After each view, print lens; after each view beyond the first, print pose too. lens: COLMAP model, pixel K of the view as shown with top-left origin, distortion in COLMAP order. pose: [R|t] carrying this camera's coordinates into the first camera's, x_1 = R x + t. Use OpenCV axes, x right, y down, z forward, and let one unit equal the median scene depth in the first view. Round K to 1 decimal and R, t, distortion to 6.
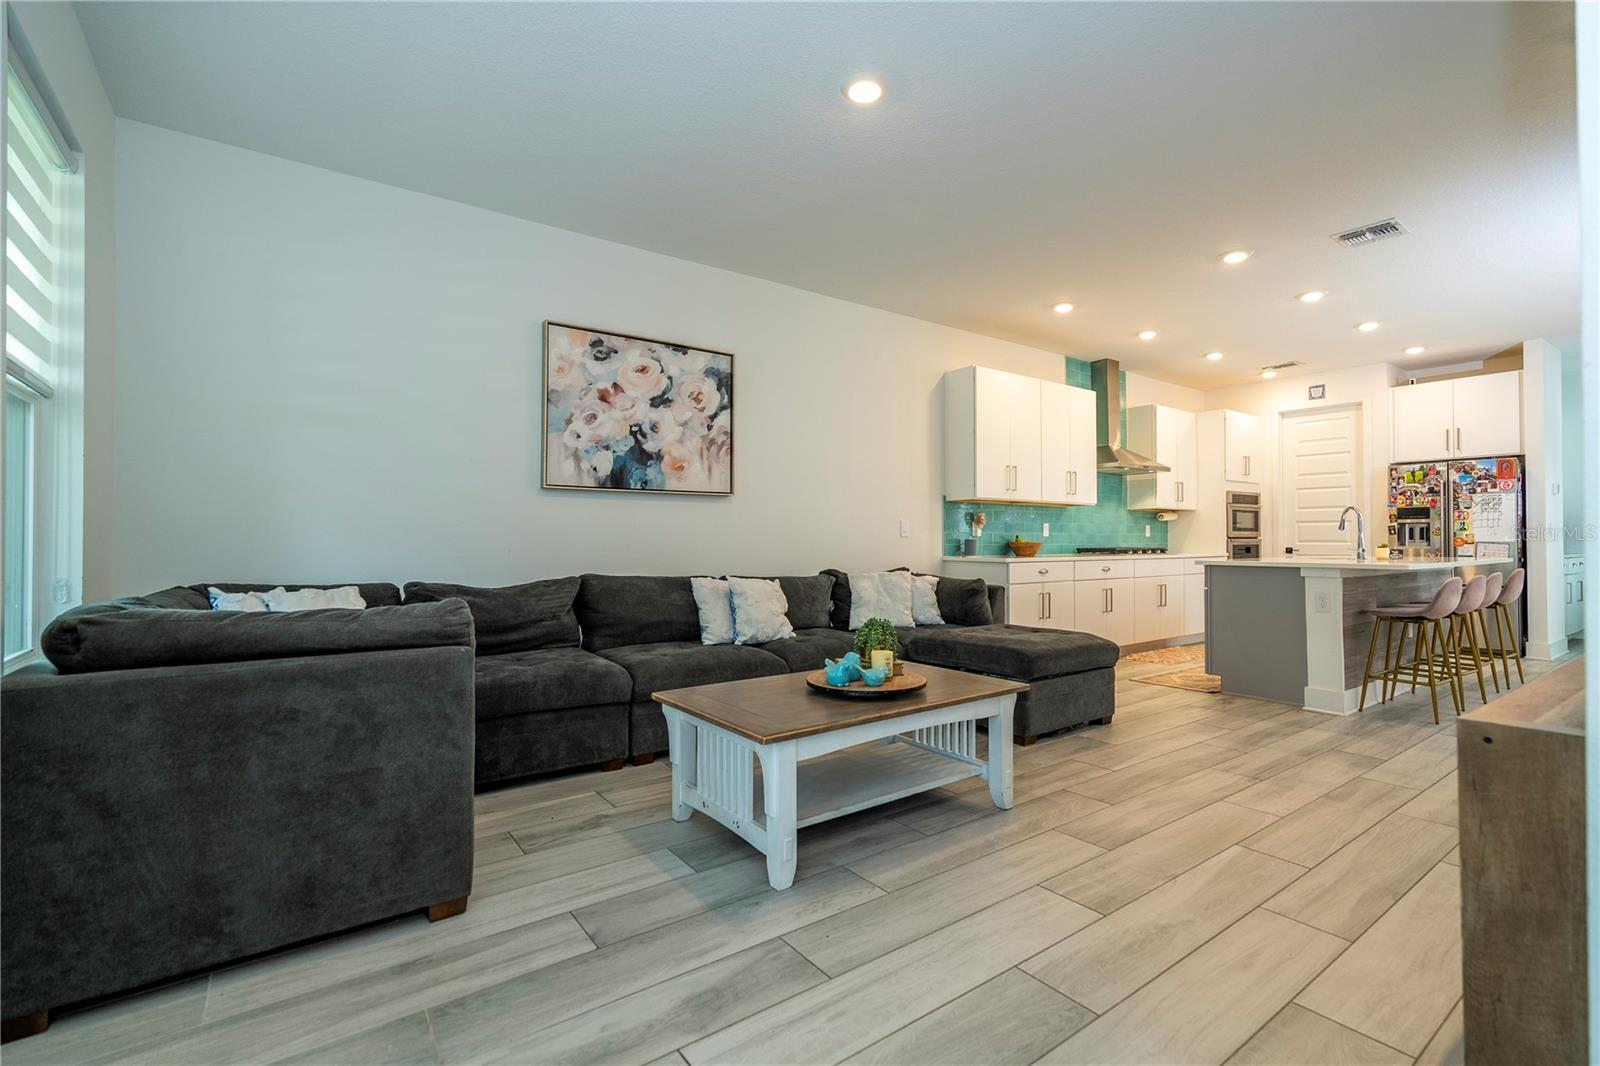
lens RADIAL K [[685.2, 0, 833.4], [0, 685.2, 531.2], [0, 0, 1]] dist [-0.000345, 0.000260]
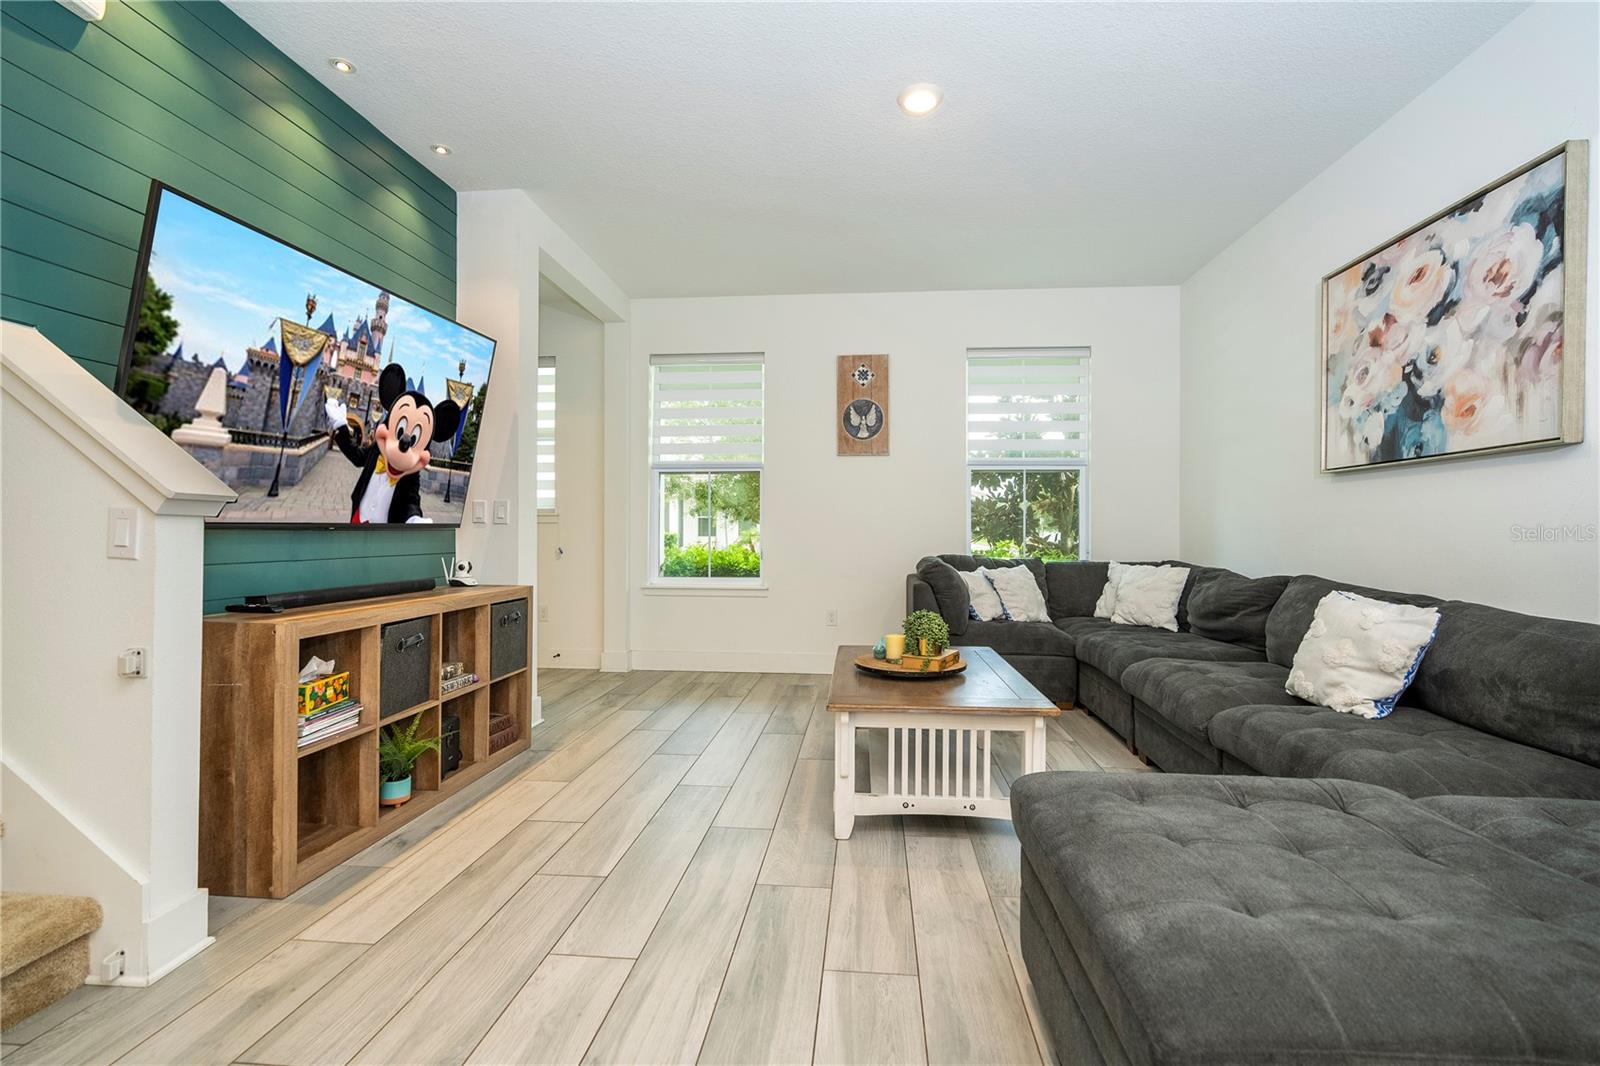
lens RADIAL K [[740.1, 0, 815.2], [0, 740.1, 529.0], [0, 0, 1]] dist [-0.012851, 0.008631]
pose [[-0.661640, -0.004320, -0.749810, 0.605640], [0.004697, 0.999940, -0.009906, 0.011059], [0.749807, -0.010076, -0.661580, 0.989025]]
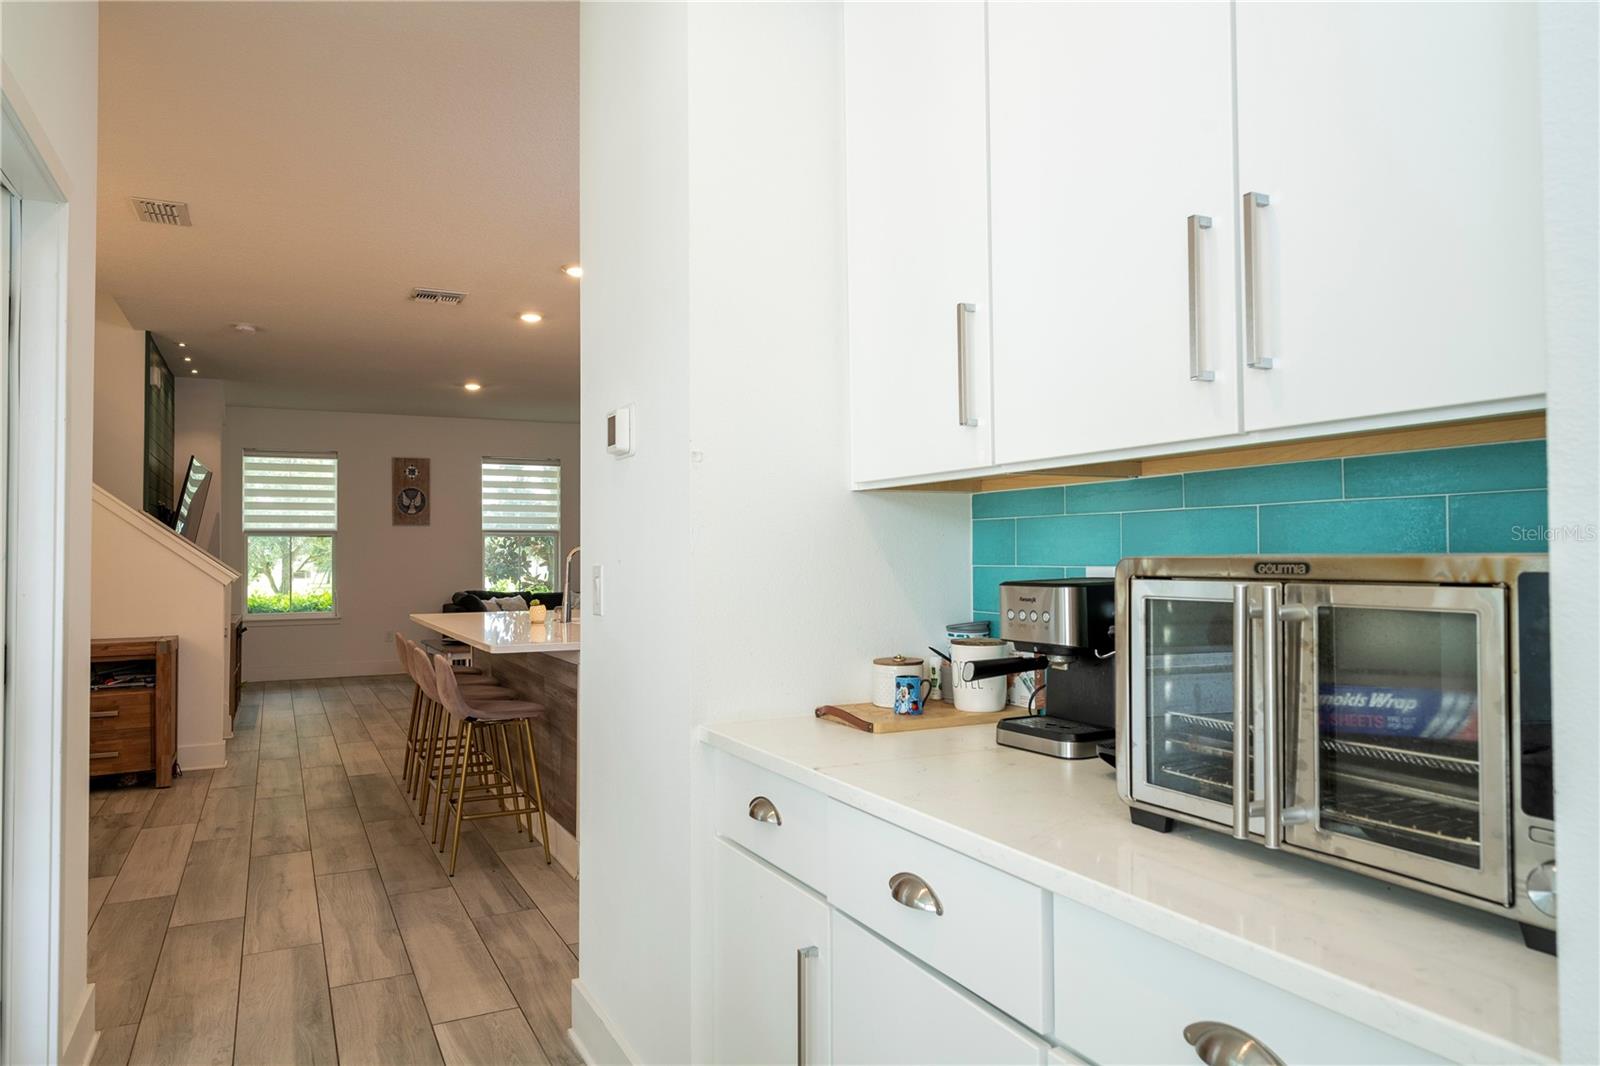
lens RADIAL K [[1144.8, 0, 800.0], [0, 1144.8, 533.0], [0, 0, 1]] dist [0.110430, 0.000006]
pose [[-0.203091, -0.020273, -0.978950, 2.202230], [0.013529, 0.999632, -0.023508, -0.022671], [0.979066, -0.018019, -0.202742, 1.739114]]
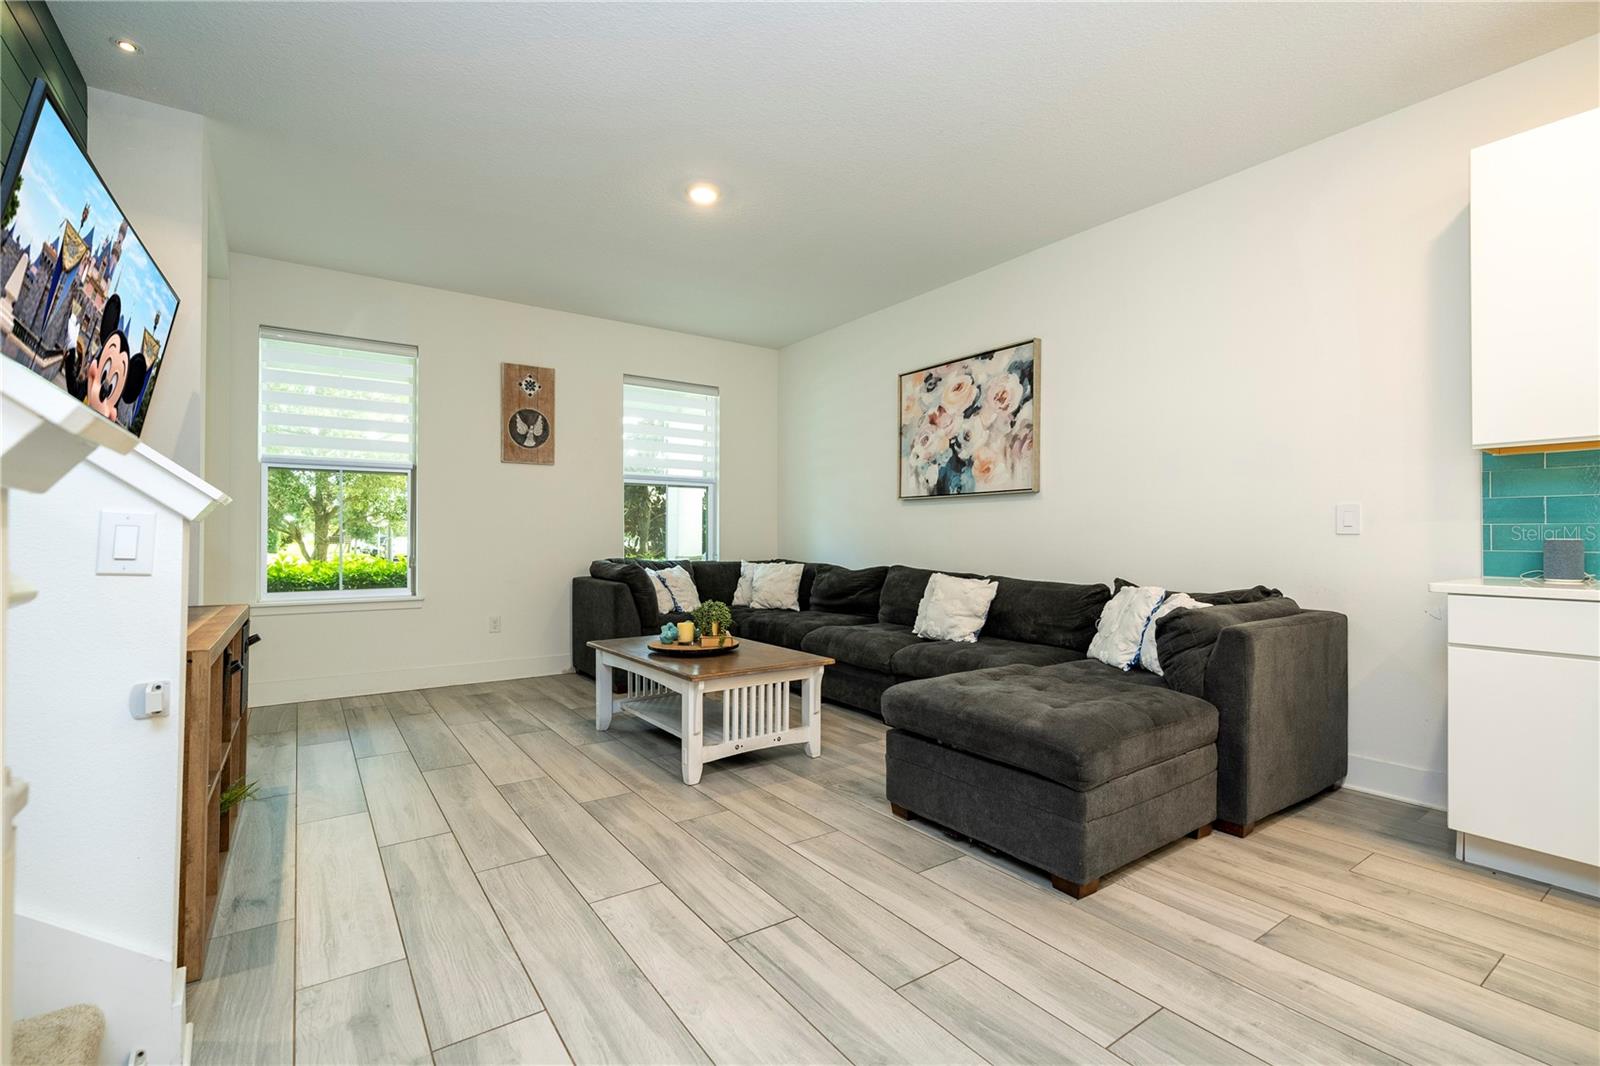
lens RADIAL K [[729.1, 0, 838.1], [0, 729.1, 531.5], [0, 0, 1]] dist [-0.001411, 0.000337]
pose [[0.011520, -0.008530, -0.999897, 0.873593], [0.009165, 0.999923, -0.008425, 0.008258], [0.999892, -0.009067, 0.011597, 0.754718]]
